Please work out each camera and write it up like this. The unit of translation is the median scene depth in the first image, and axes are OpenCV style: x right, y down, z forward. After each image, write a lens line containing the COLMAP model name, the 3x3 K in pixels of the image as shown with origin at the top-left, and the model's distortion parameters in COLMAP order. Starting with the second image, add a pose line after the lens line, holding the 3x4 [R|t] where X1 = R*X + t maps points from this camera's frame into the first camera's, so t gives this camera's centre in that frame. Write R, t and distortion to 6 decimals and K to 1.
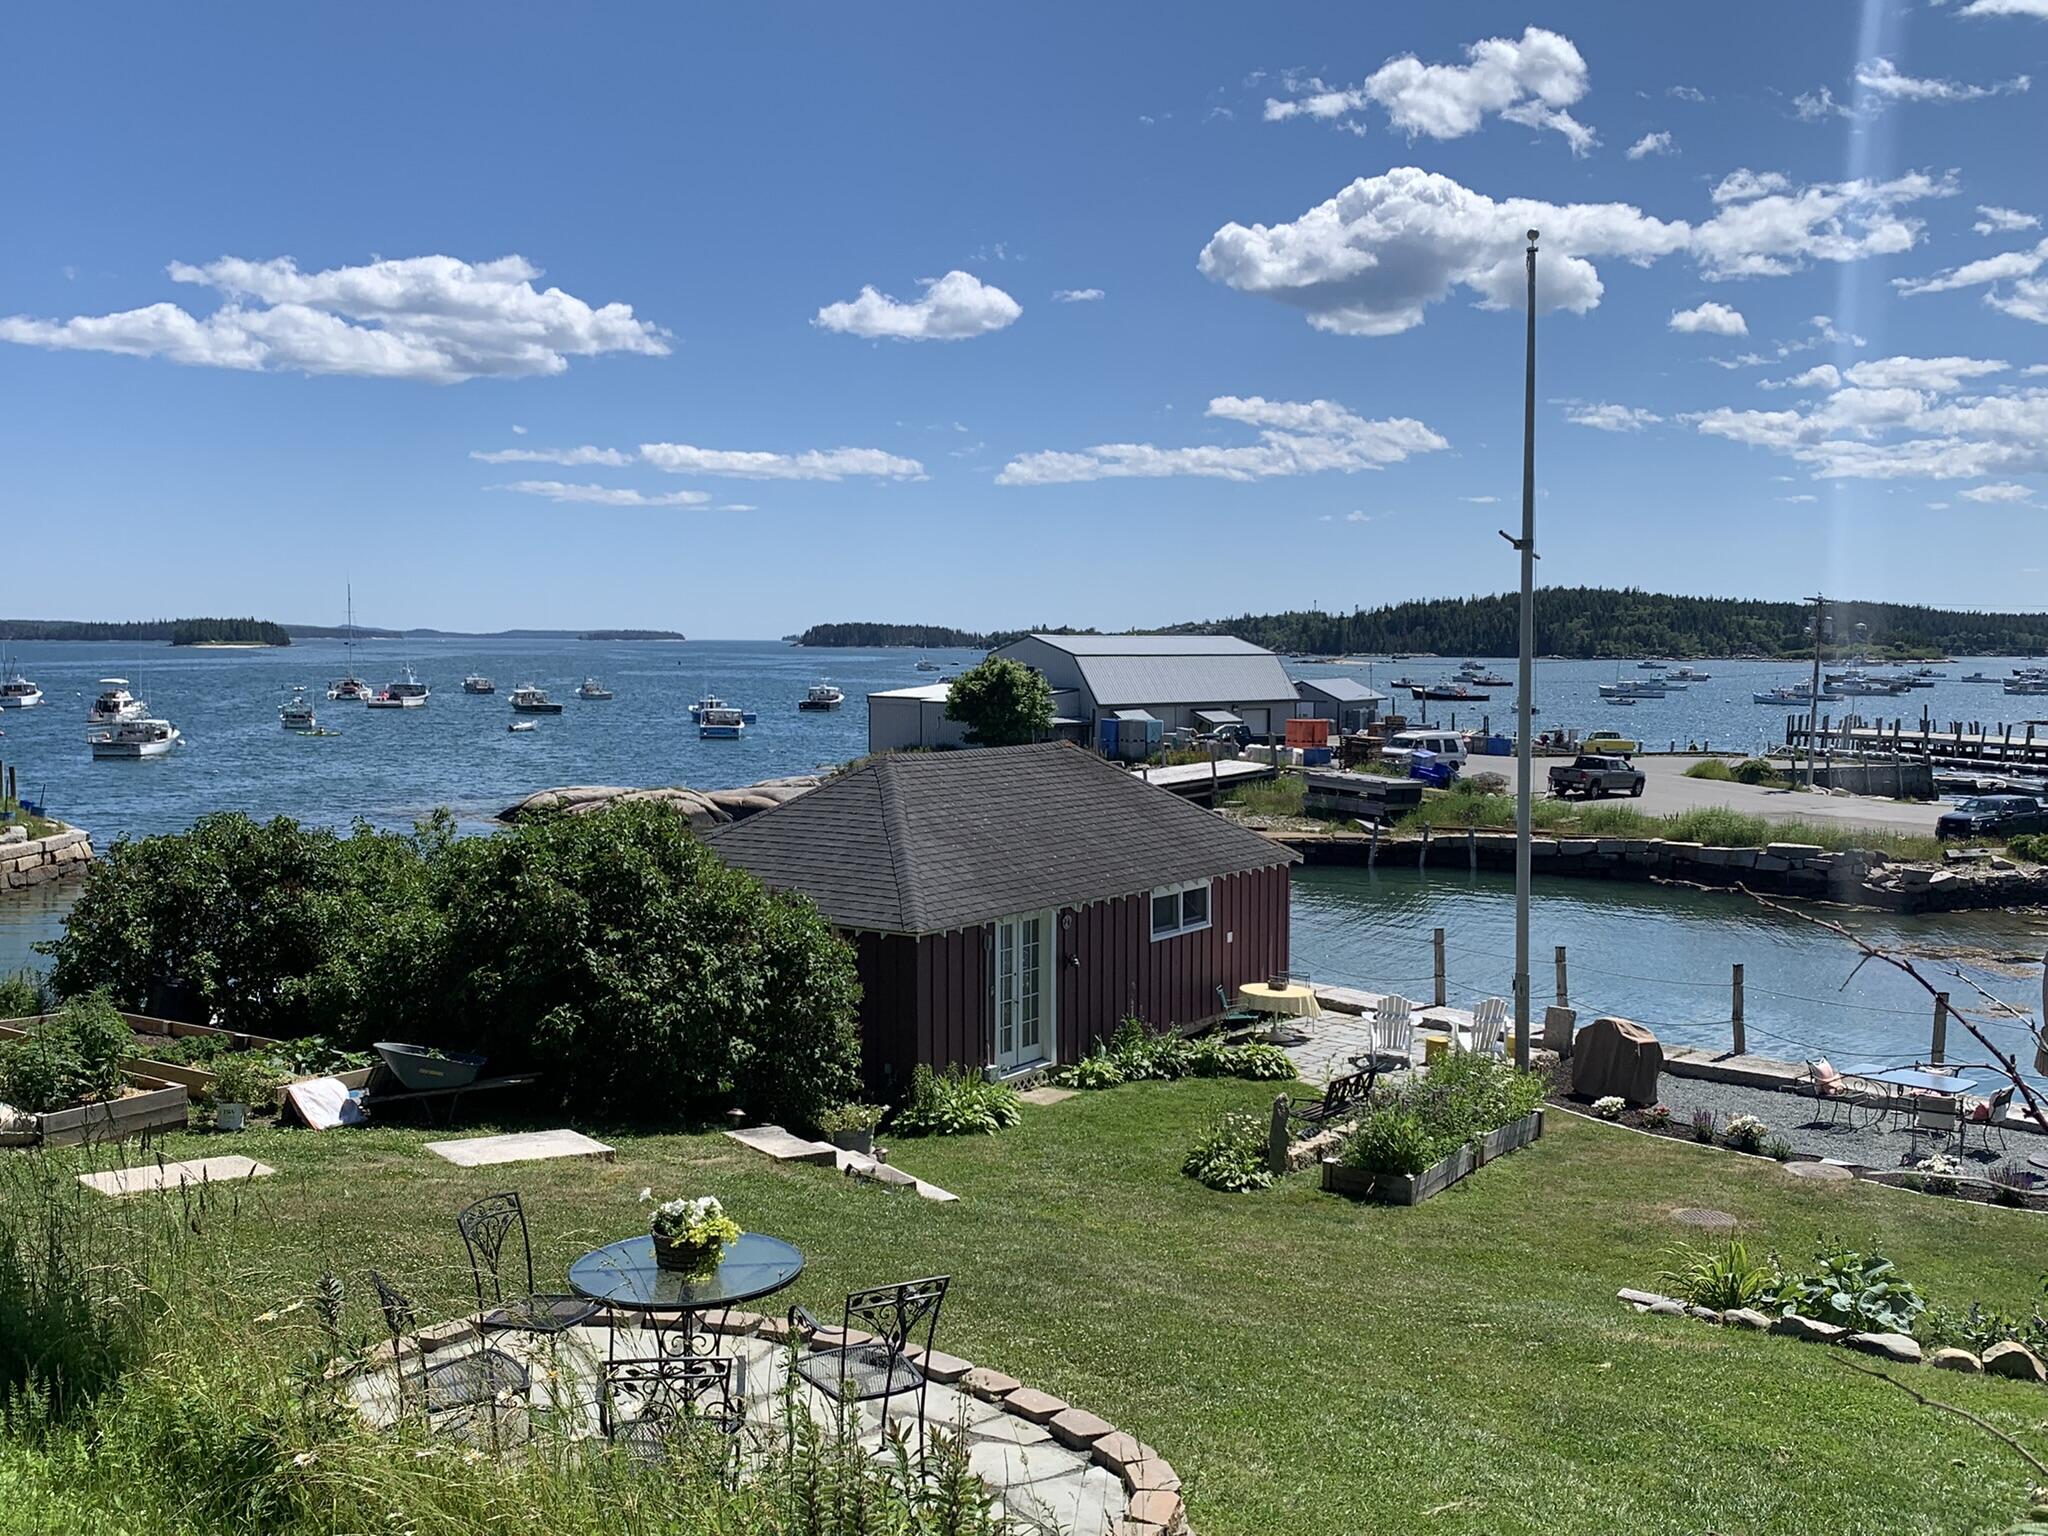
lens RADIAL K [[1884.7, 0, 1025.2], [0, 1884.7, 756.2], [0, 0, 1]] dist [0.109284, -0.226613]
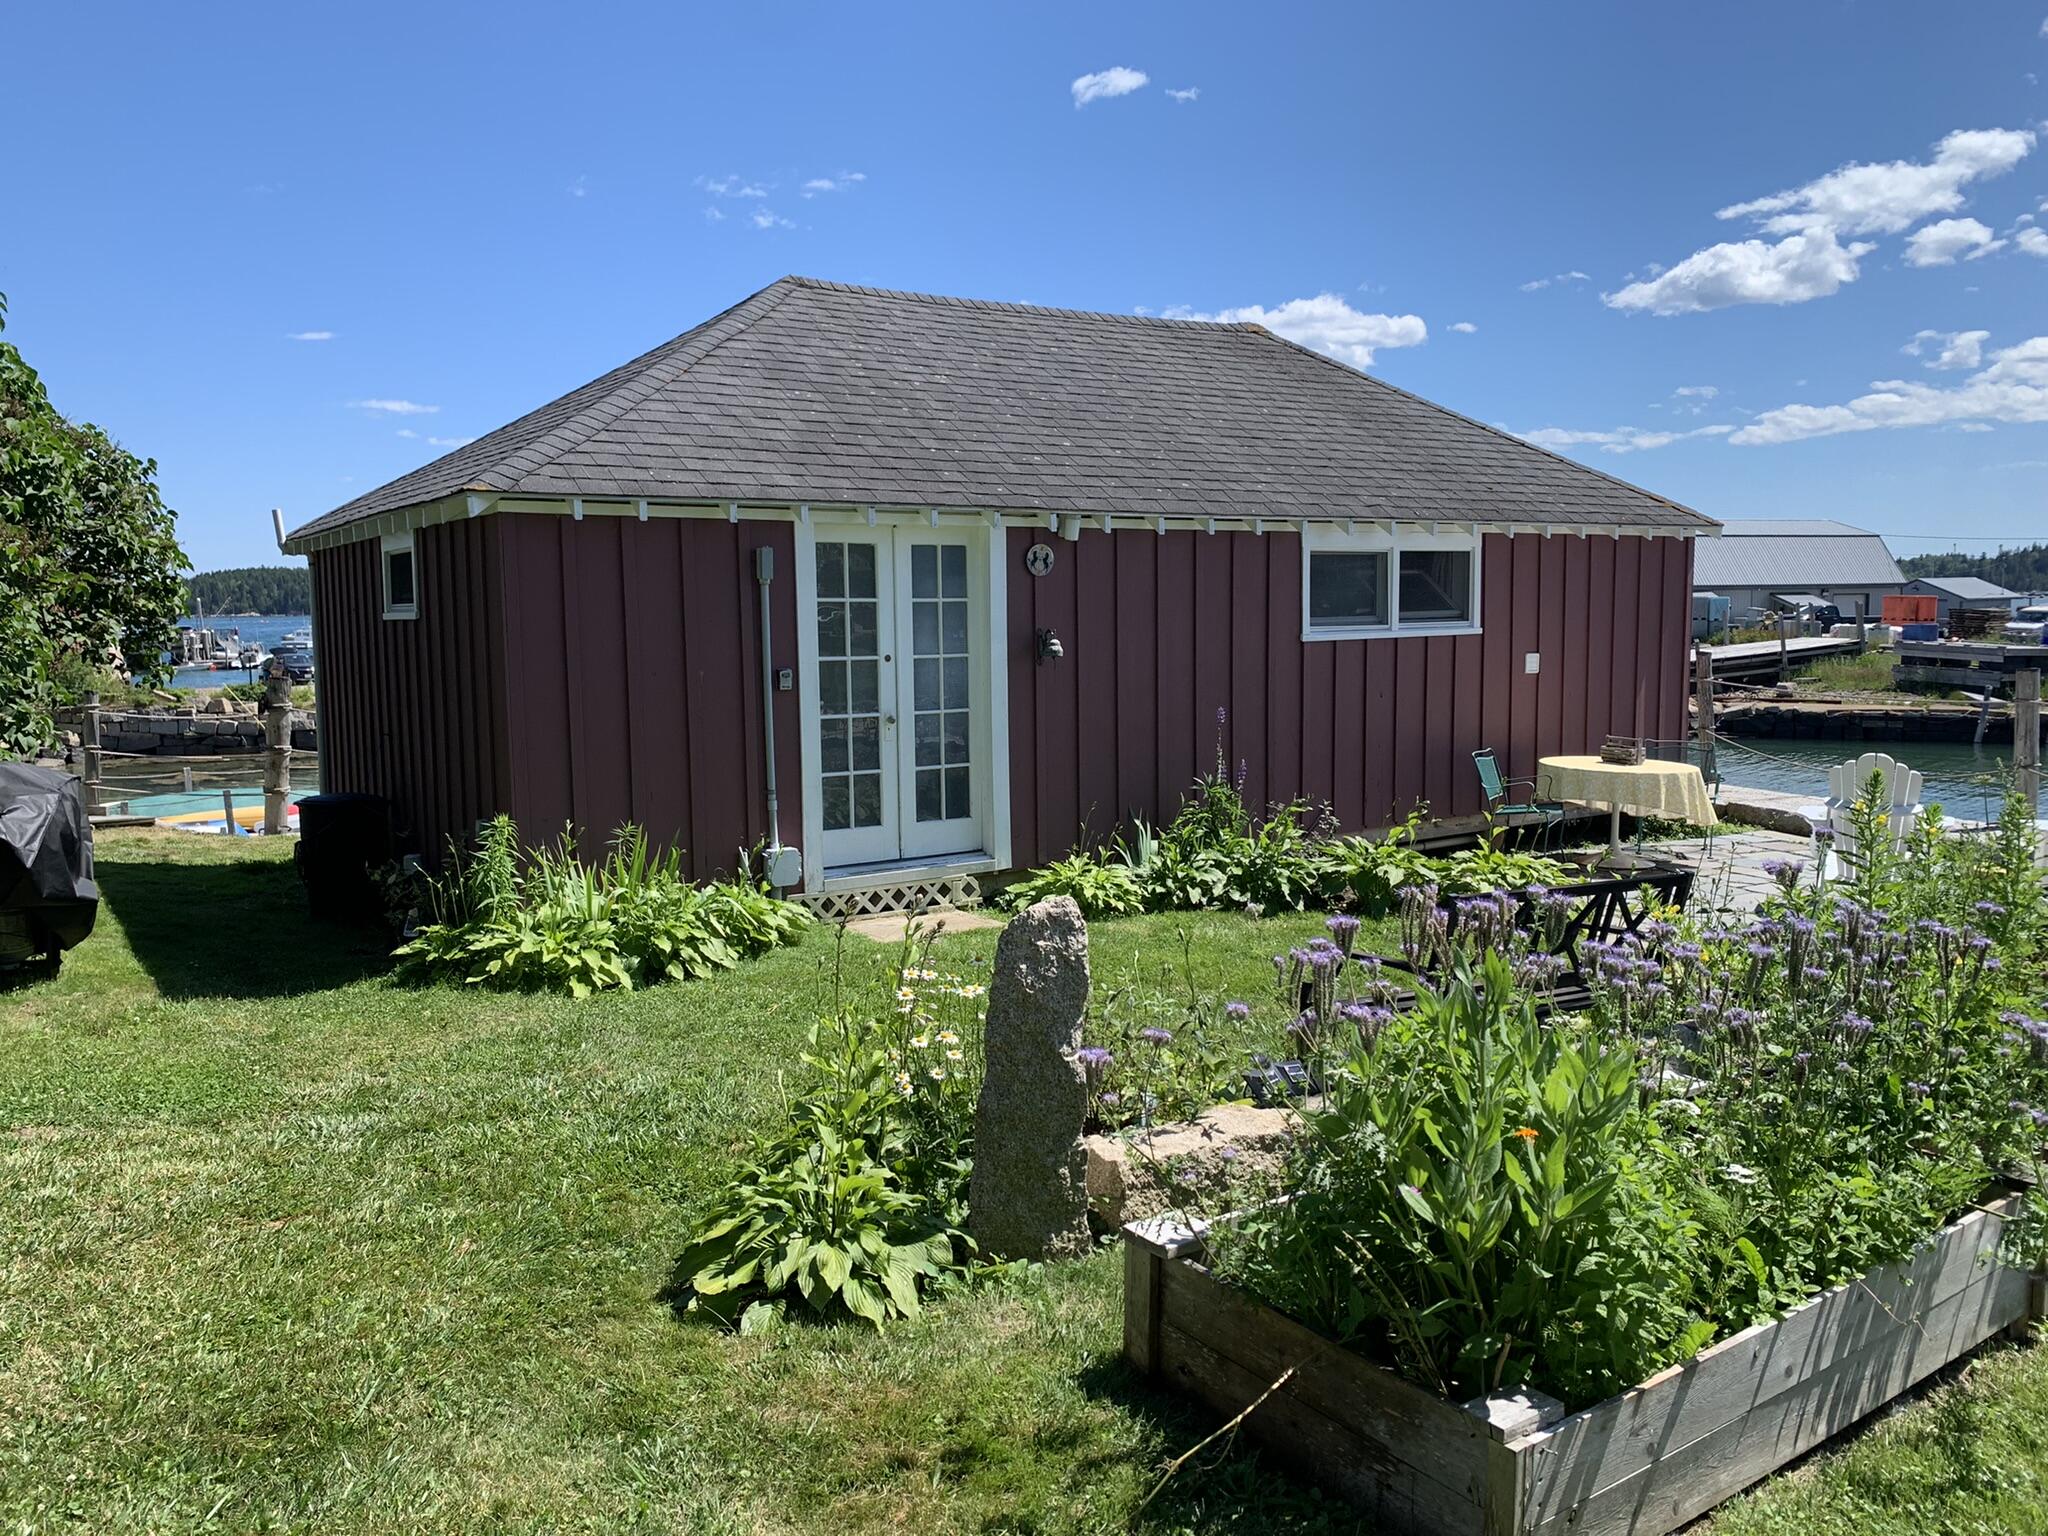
lens RADIAL K [[1580.4, 0, 1022.0], [0, 1580.4, 766.3], [0, 0, 1]] dist [0.024848, -0.005347]
pose [[0.930834, 0.022269, -0.364764, 0.131765], [-0.004560, 0.998772, 0.049339, 0.099578], [0.365415, -0.044264, 0.929792, 0.536544]]
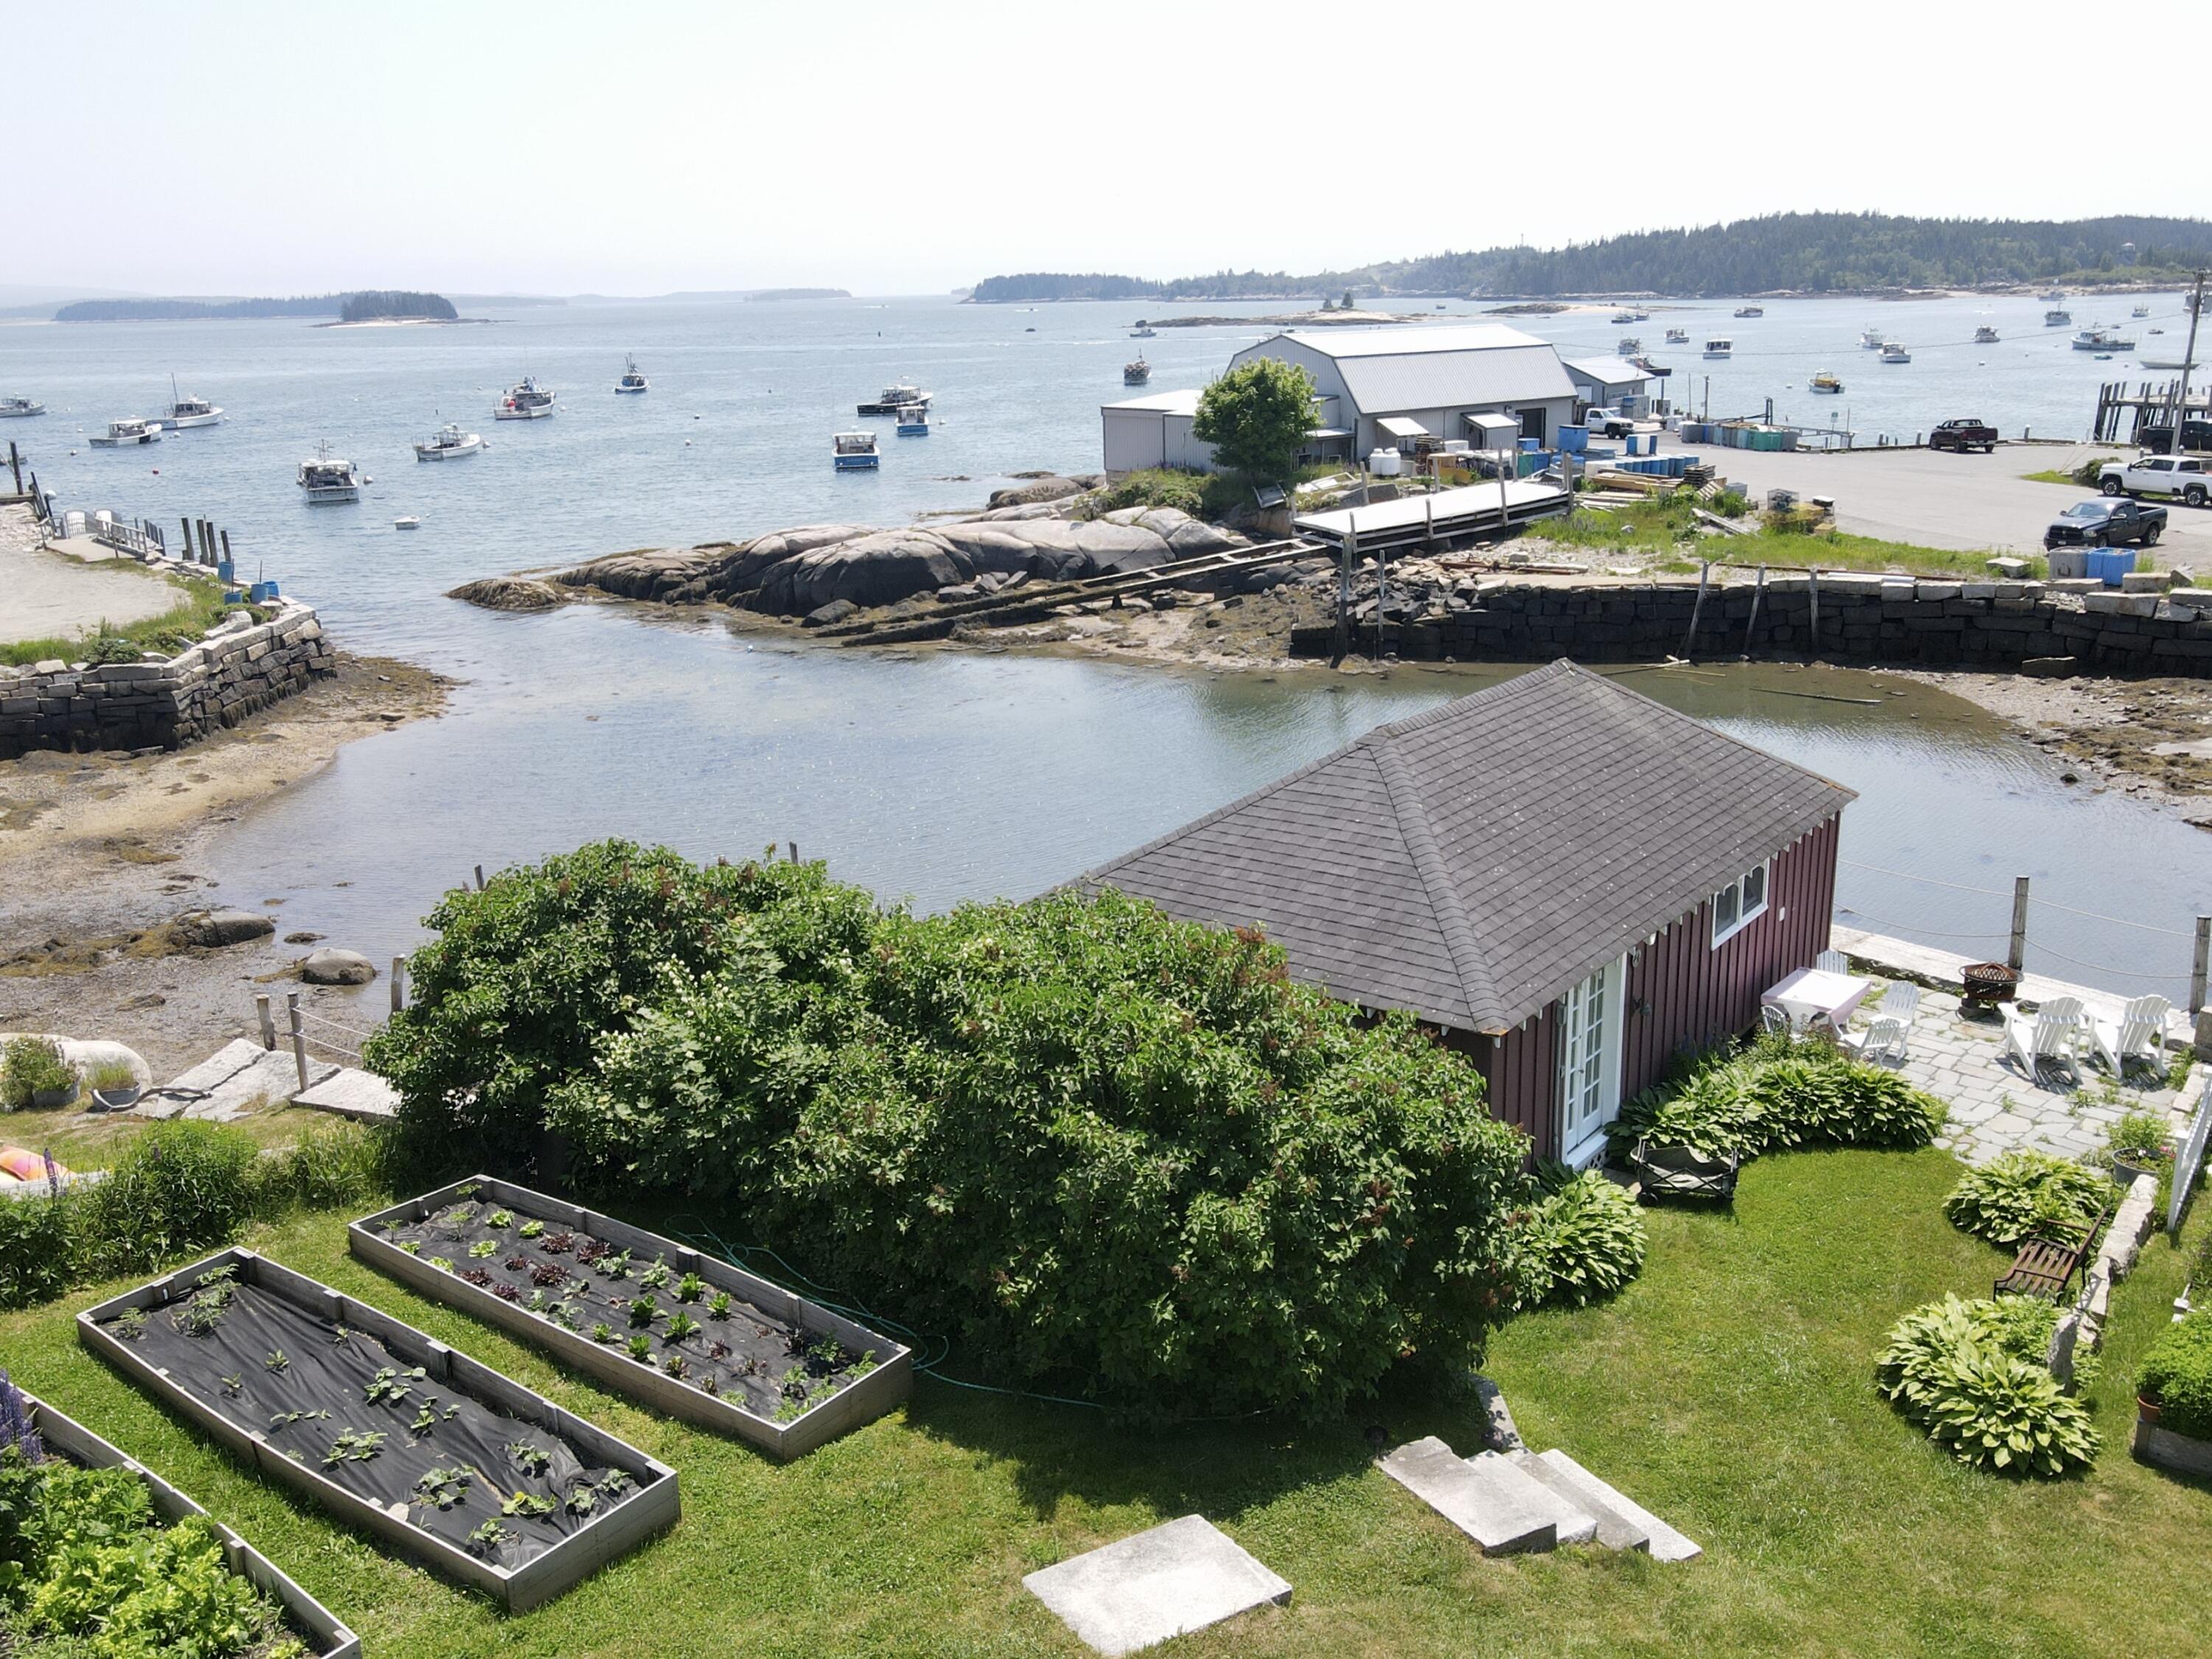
lens RADIAL K [[1931.5, 0, 1098.1], [0, 1931.5, 823.5], [0, 0, 1]] dist [0.000696, 0.024464]
pose [[0.997900, -0.013862, -0.063270, -0.123124], [0.026594, 0.978382, 0.205089, -0.112234], [0.059059, -0.206341, 0.976696, 0.188197]]
